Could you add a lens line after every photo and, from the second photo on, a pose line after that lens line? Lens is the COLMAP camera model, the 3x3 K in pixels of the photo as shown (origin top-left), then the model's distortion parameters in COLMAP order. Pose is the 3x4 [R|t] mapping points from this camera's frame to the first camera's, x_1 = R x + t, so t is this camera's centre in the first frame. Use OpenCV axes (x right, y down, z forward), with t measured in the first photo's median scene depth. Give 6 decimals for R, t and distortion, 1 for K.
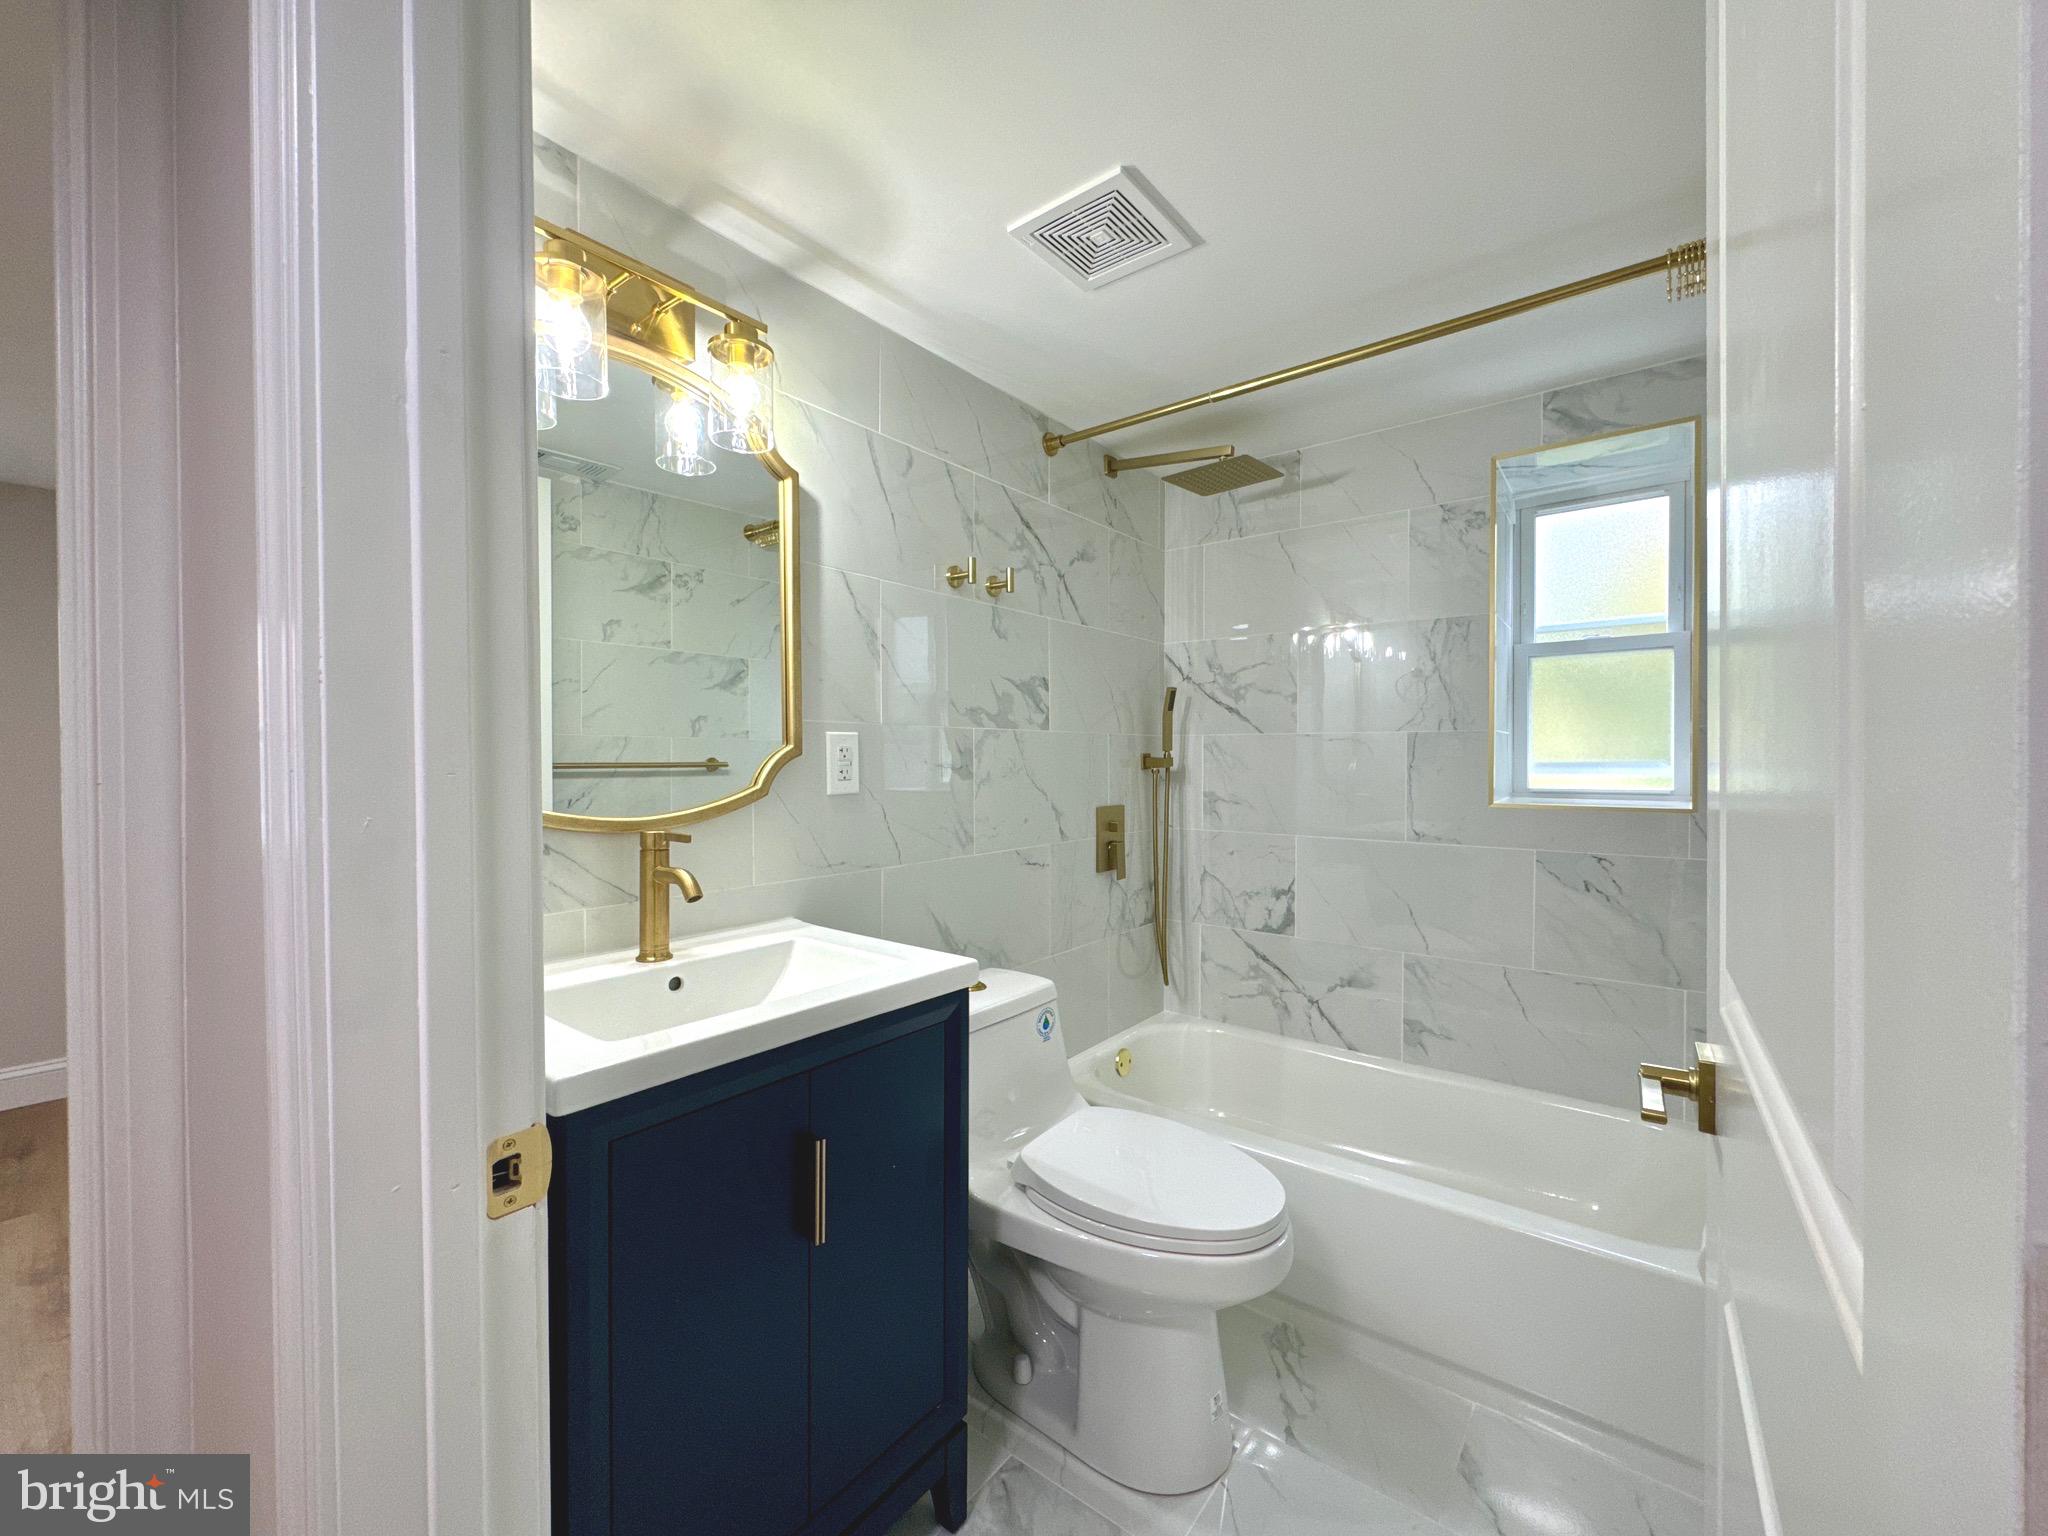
lens RADIAL K [[806.4, 0, 1022.5], [0, 806.4, 757.9], [0, 0, 1]] dist [-0.000440, 0.000029]
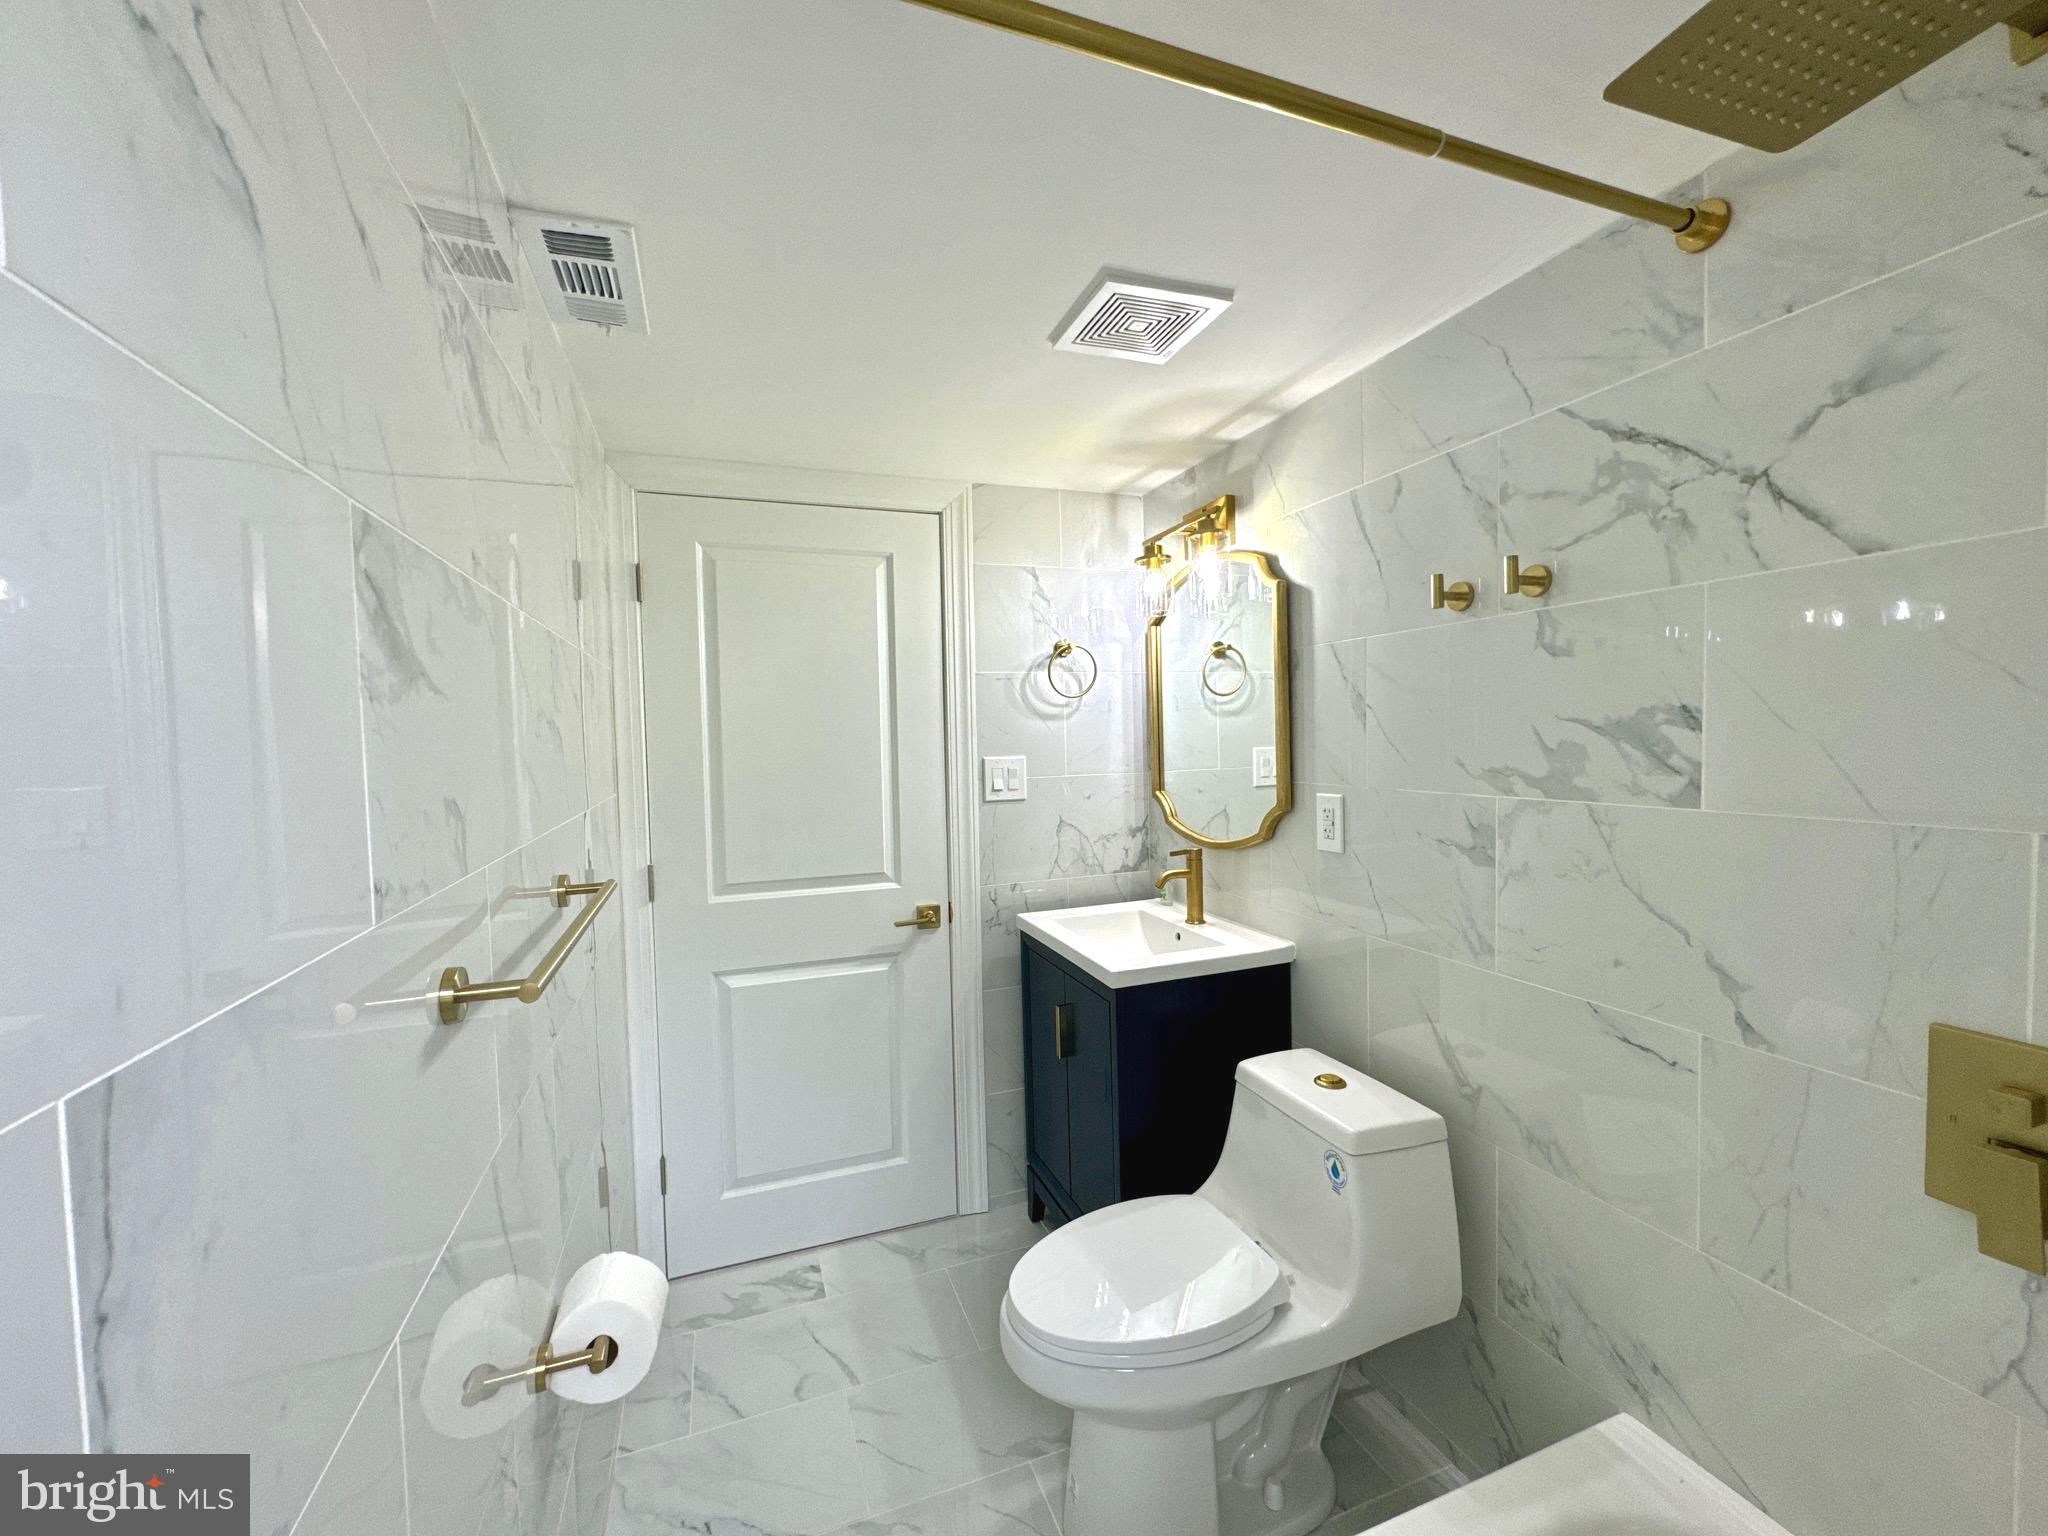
lens RADIAL K [[806.4, 0, 1022.1], [0, 806.4, 765.5], [0, 0, 1]] dist [-0.000440, 0.000029]
pose [[-0.513346, 0.039622, -0.857266, 0.740248], [0.015973, 0.999202, 0.036617, -0.094066], [0.858033, 0.005104, -0.513569, 0.977884]]
